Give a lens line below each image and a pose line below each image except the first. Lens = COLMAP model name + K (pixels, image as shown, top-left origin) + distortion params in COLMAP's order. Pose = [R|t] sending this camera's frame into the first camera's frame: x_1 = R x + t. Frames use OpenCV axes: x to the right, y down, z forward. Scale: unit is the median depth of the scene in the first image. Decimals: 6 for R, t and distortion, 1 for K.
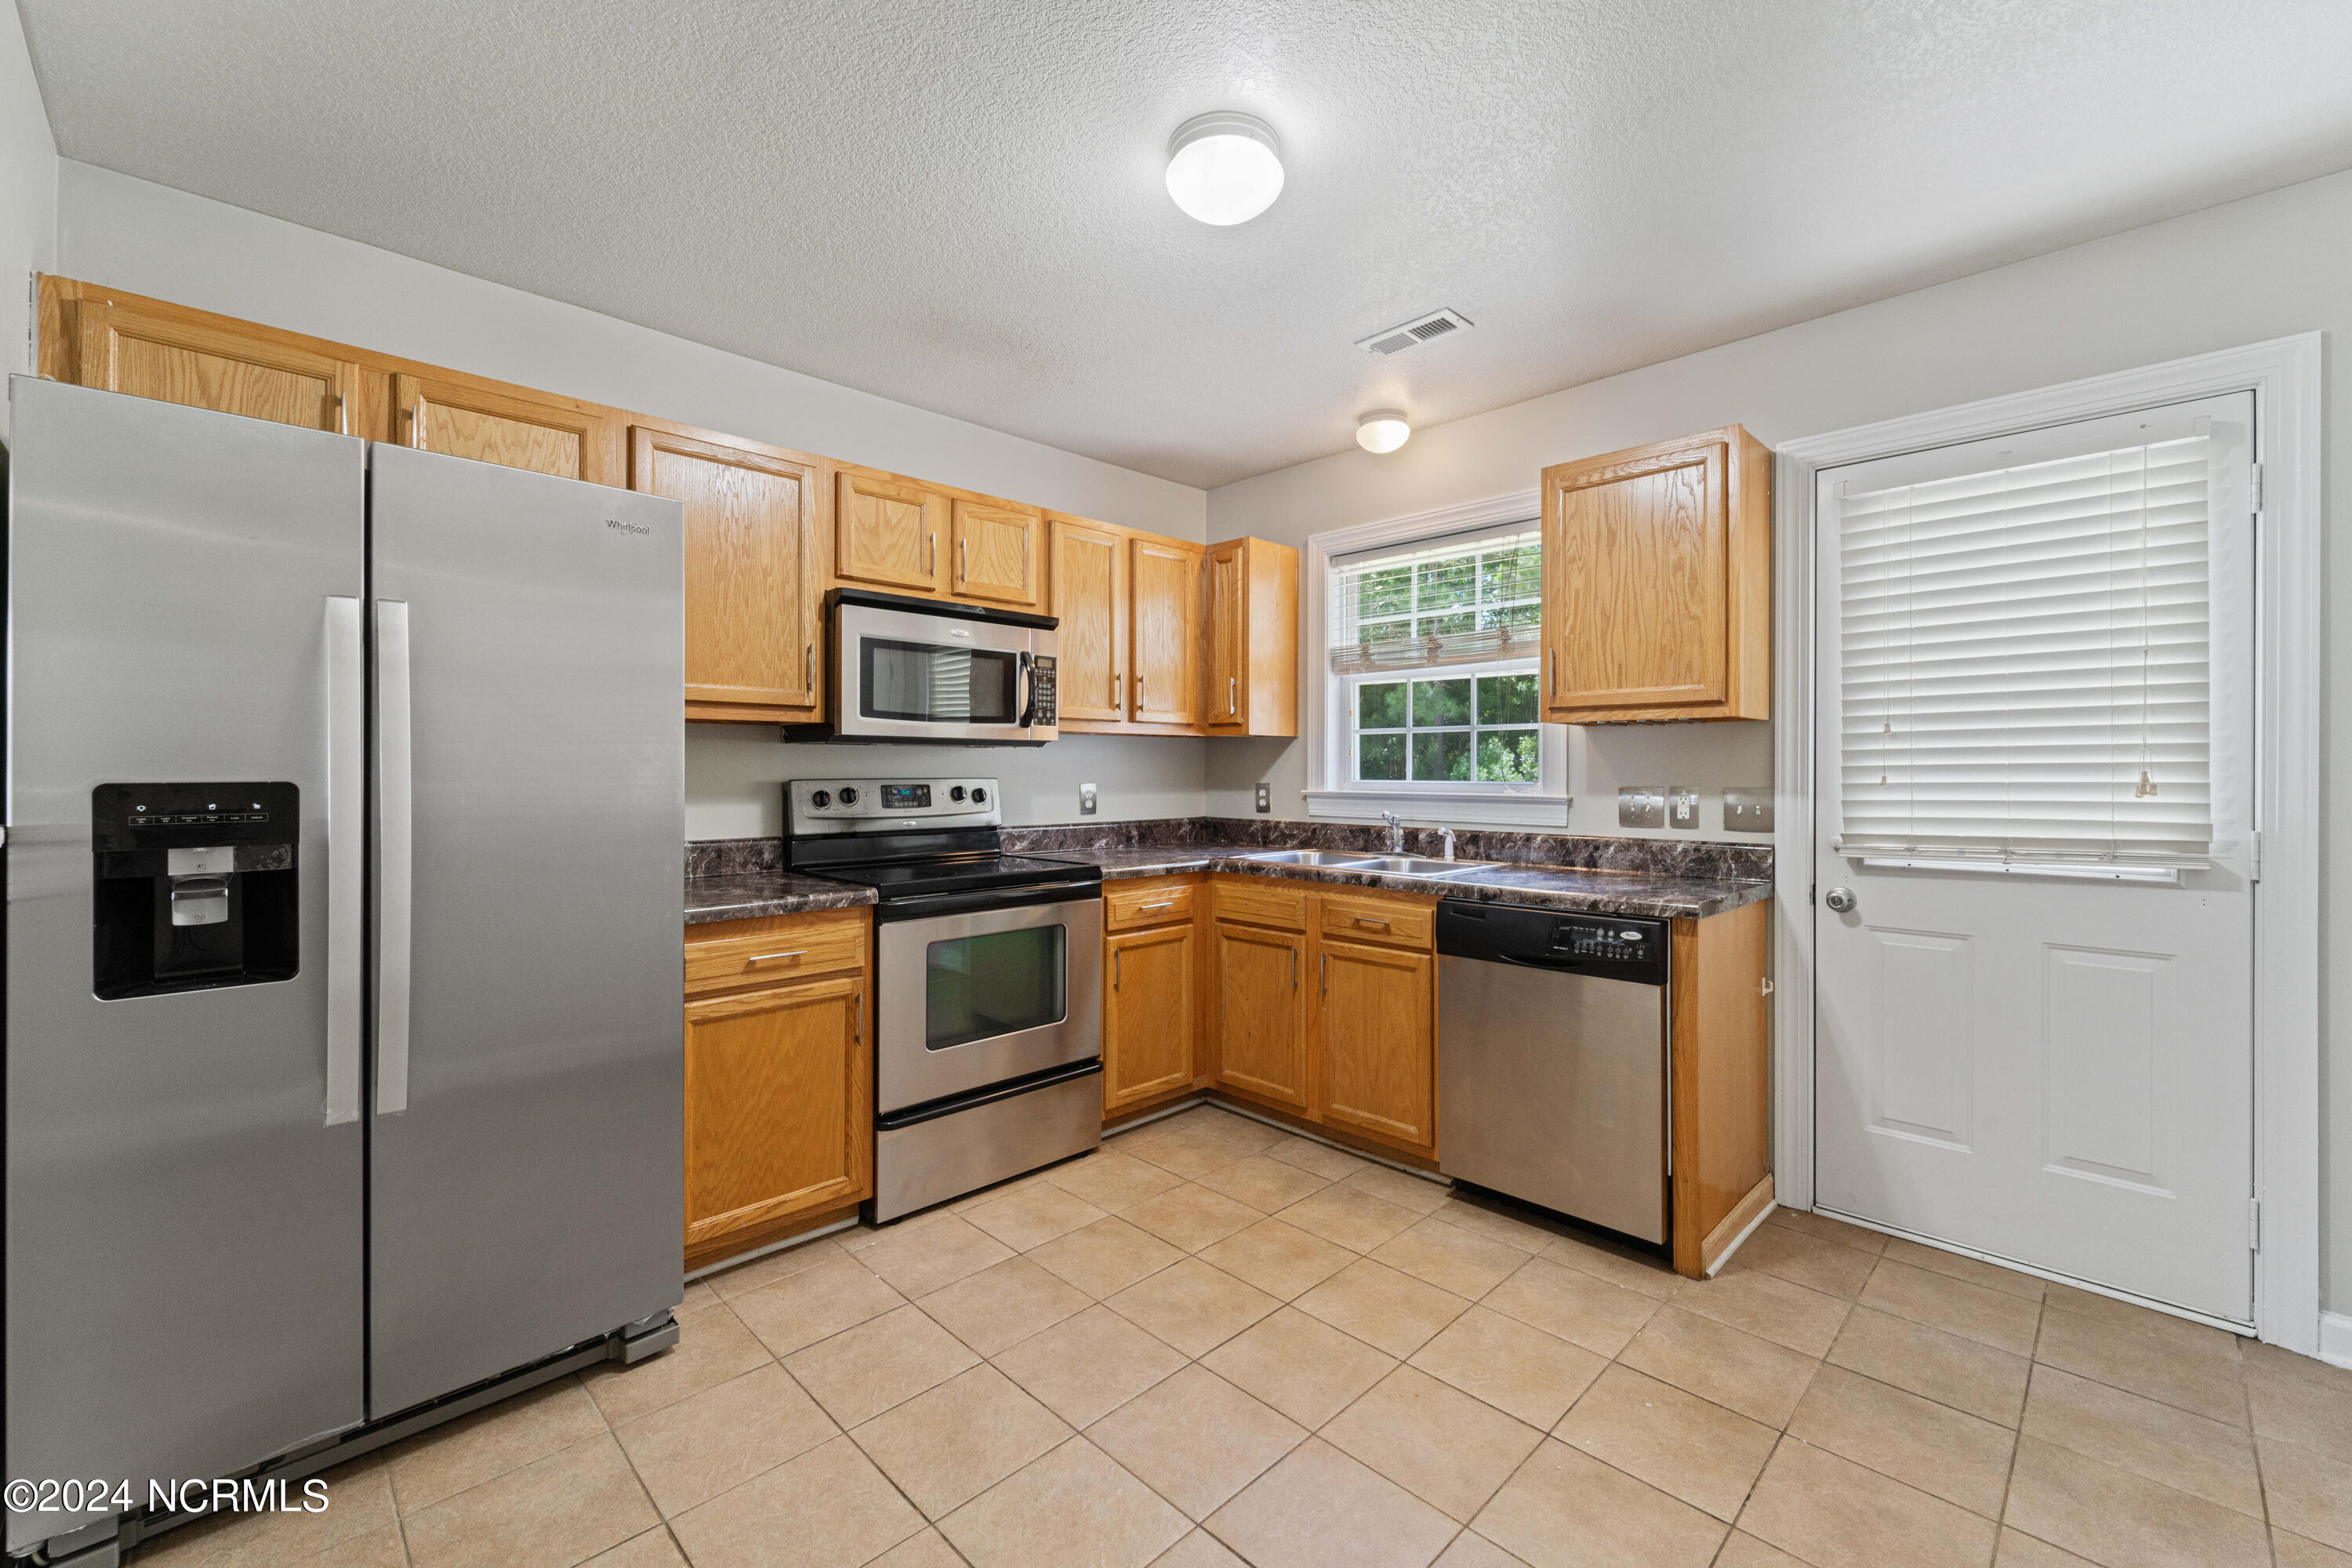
lens RADIAL K [[951.4, 0, 1156.0], [0, 951.4, 774.6], [0, 0, 1]] dist [0.000720, 0.000247]
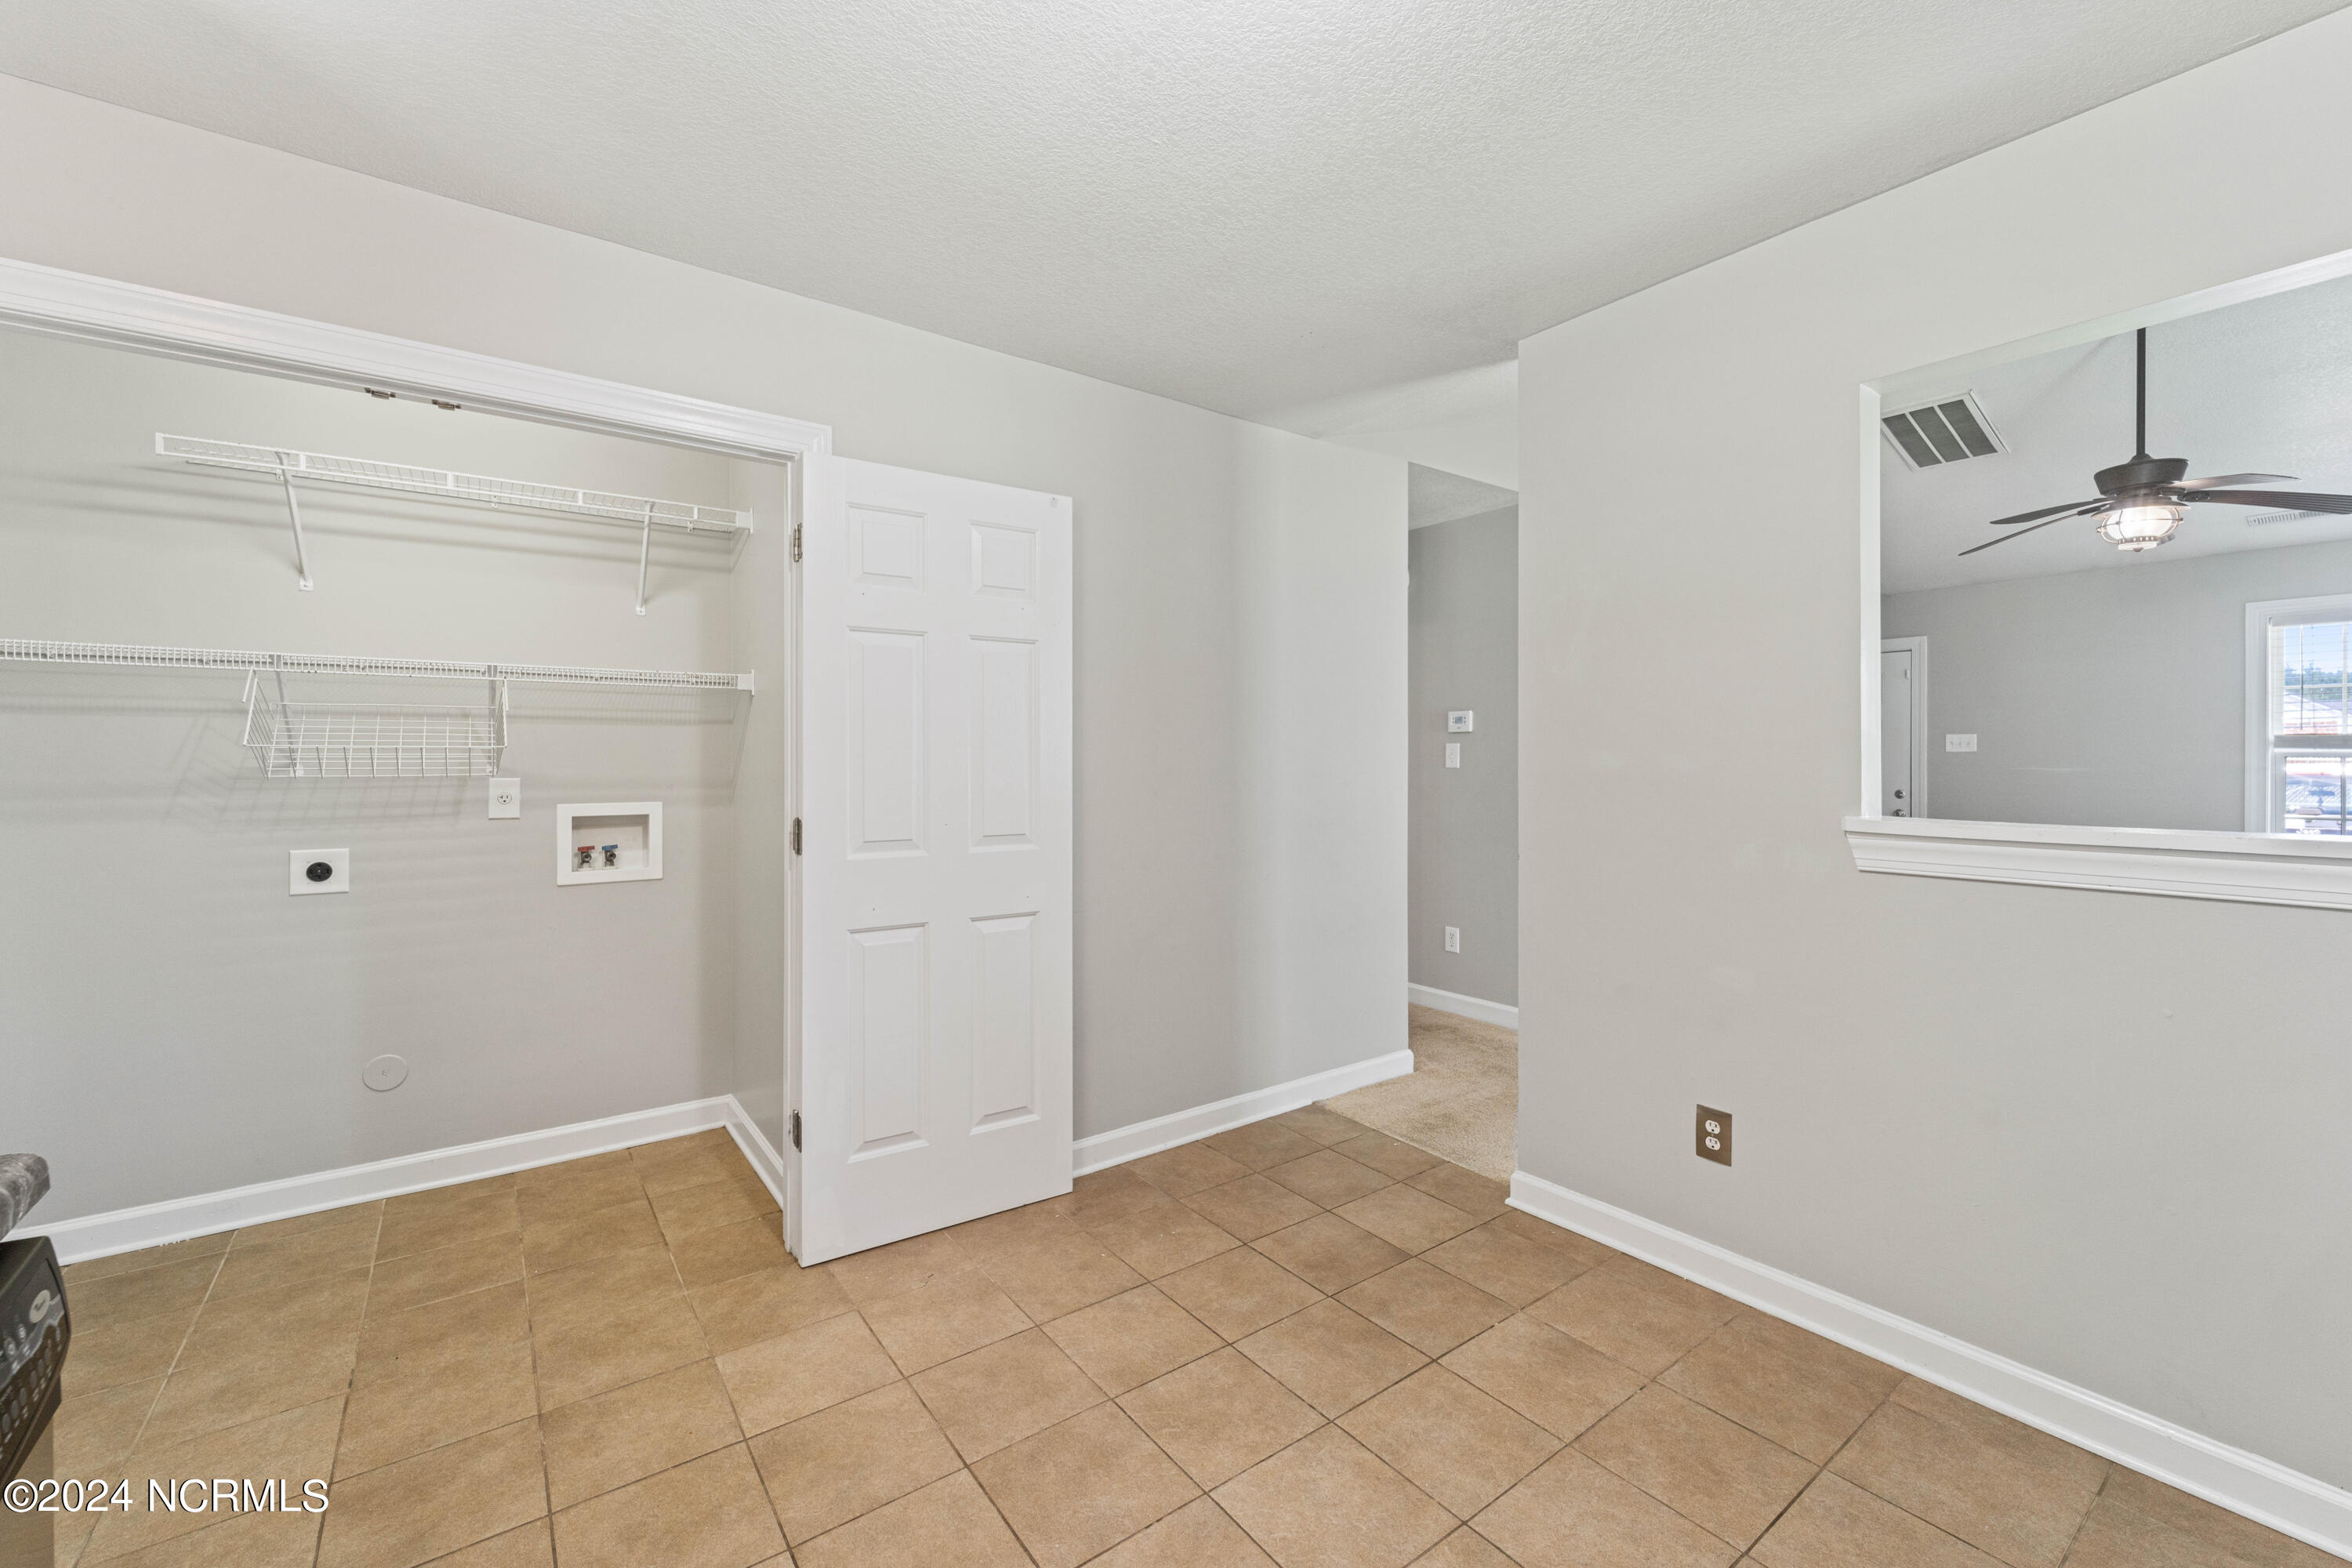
lens RADIAL K [[956.0, 0, 1173.1], [0, 956.0, 767.4], [0, 0, 1]] dist [0.005078, -0.000507]
pose [[-0.990438, -0.002296, 0.137940, 0.041504], [-0.001055, 0.999958, 0.009068, -0.020746], [-0.137955, 0.008836, -0.990399, 1.092159]]
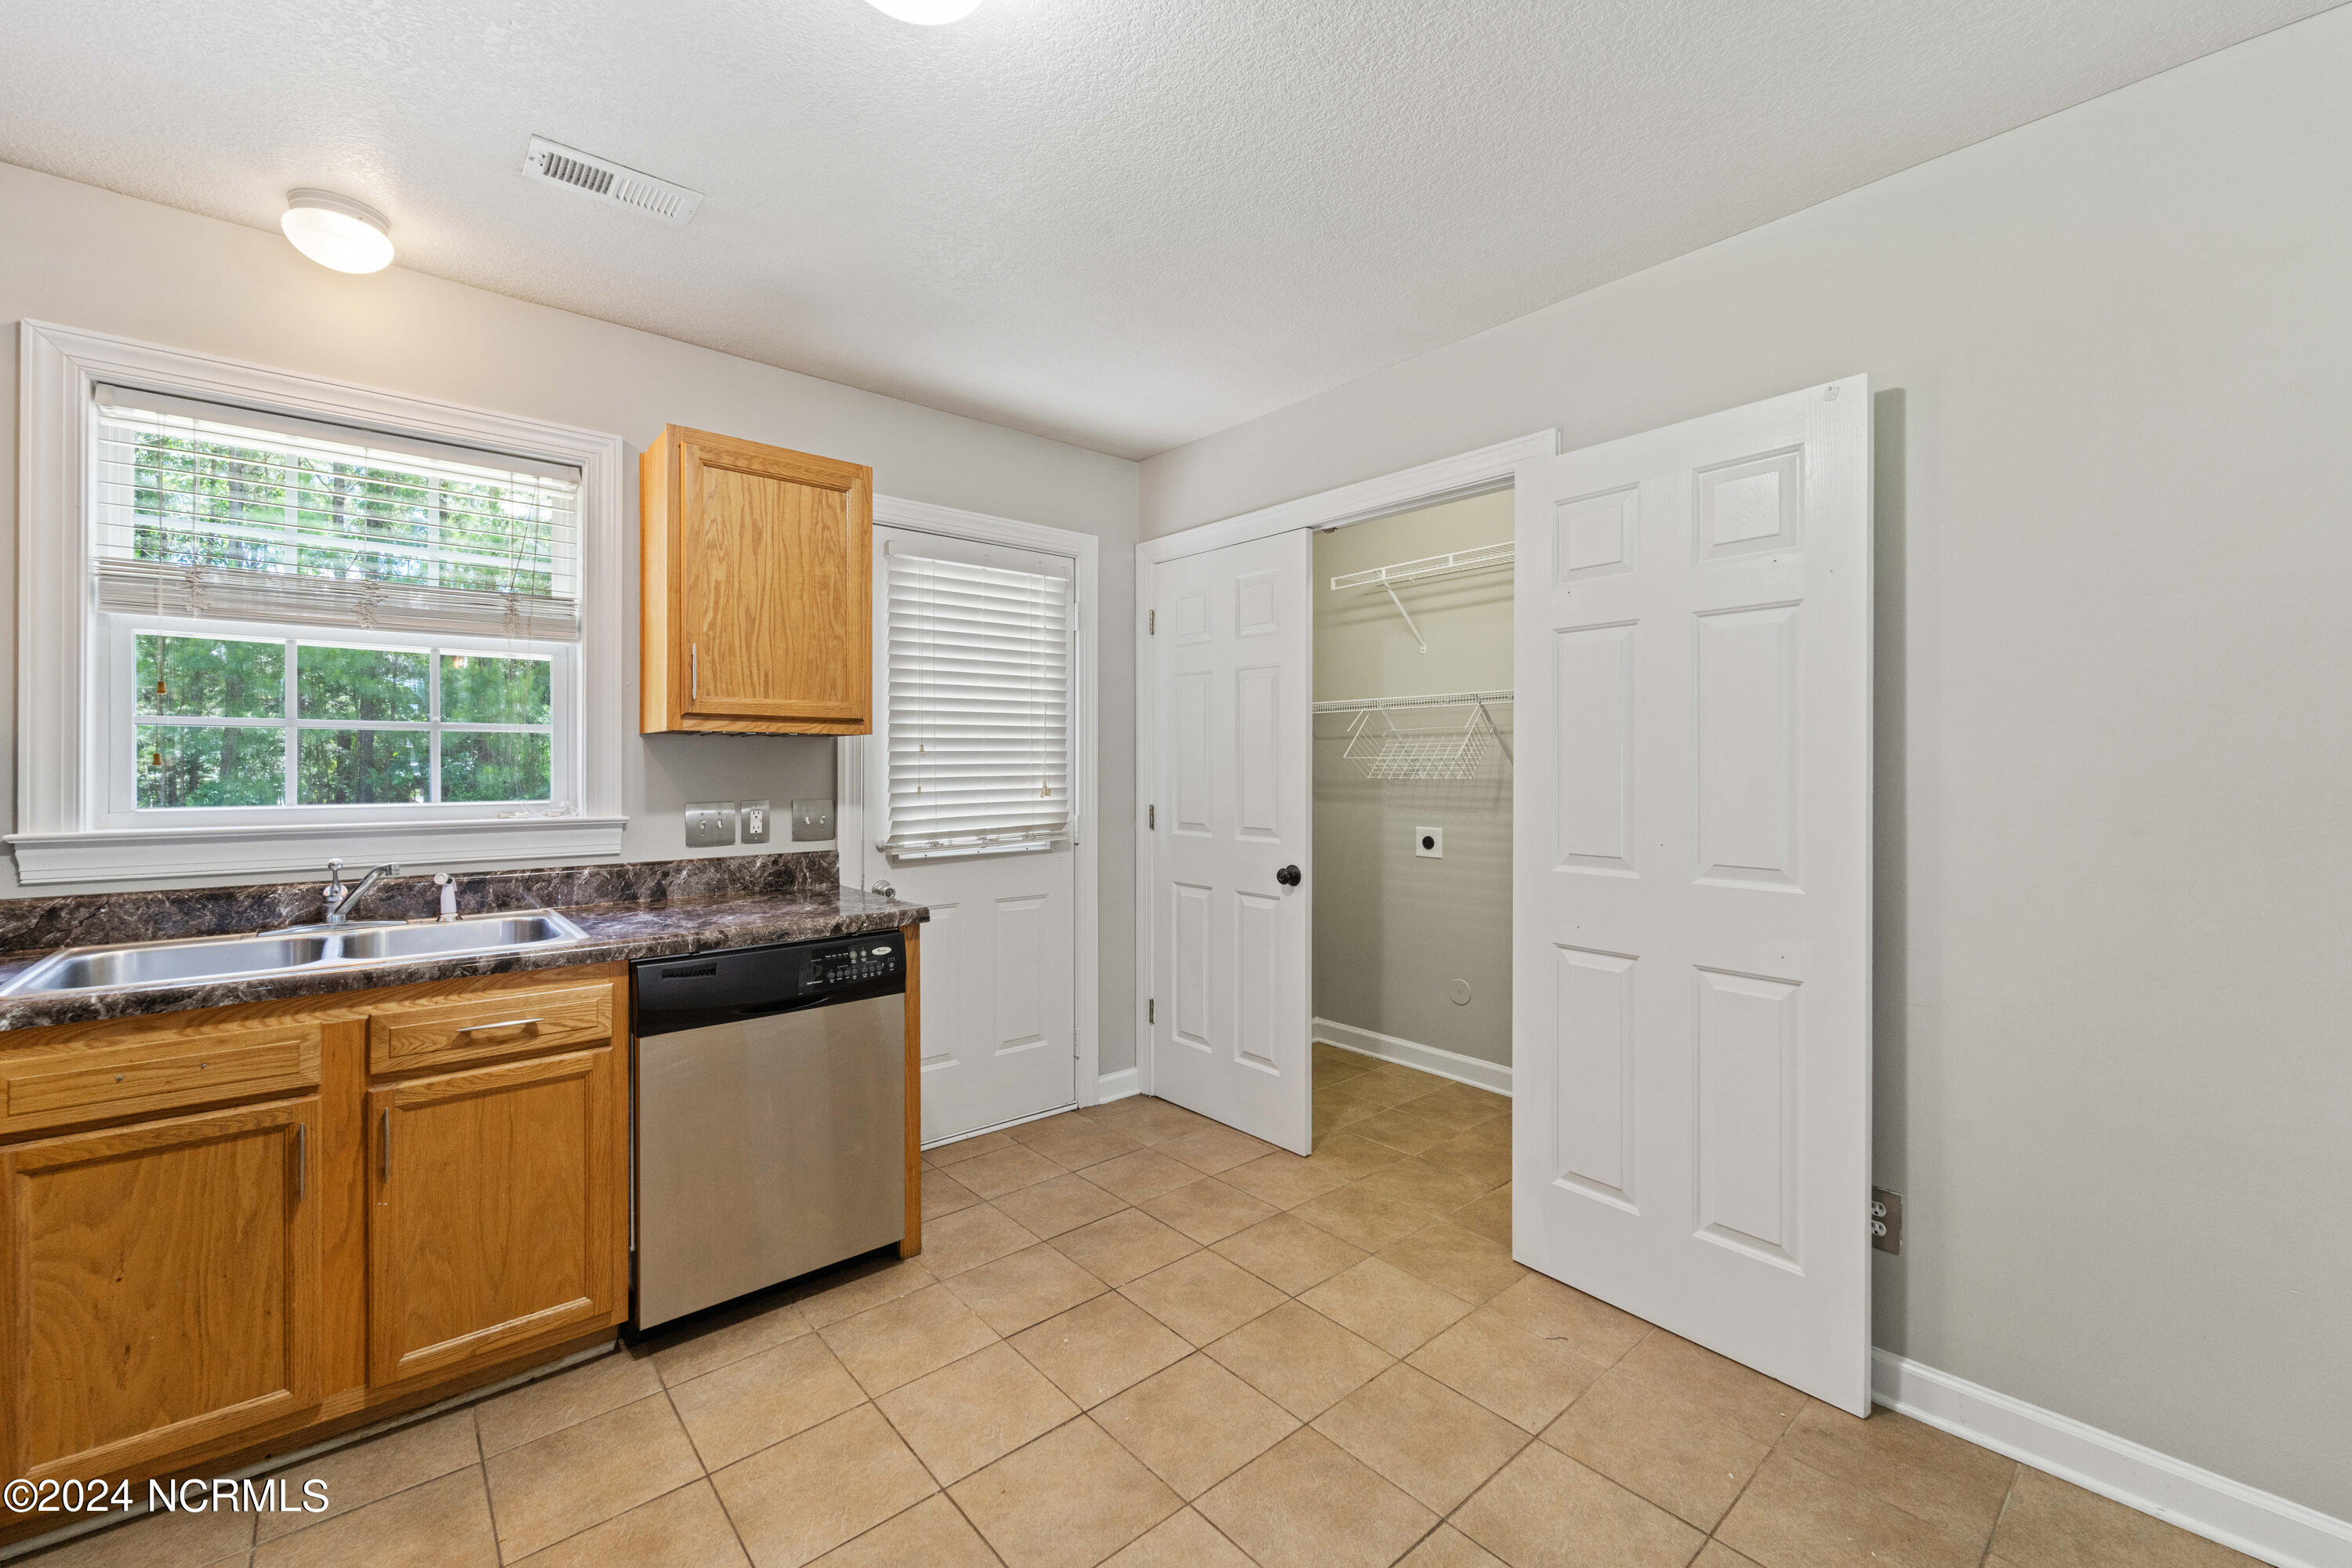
lens RADIAL K [[956.0, 0, 1173.1], [0, 956.0, 767.4], [0, 0, 1]] dist [0.005078, -0.000507]
pose [[0.062358, -0.003458, 0.998048, -0.424534], [0.004105, 0.999986, 0.003209, -0.023870], [-0.998045, 0.003897, 0.062372, 0.536399]]
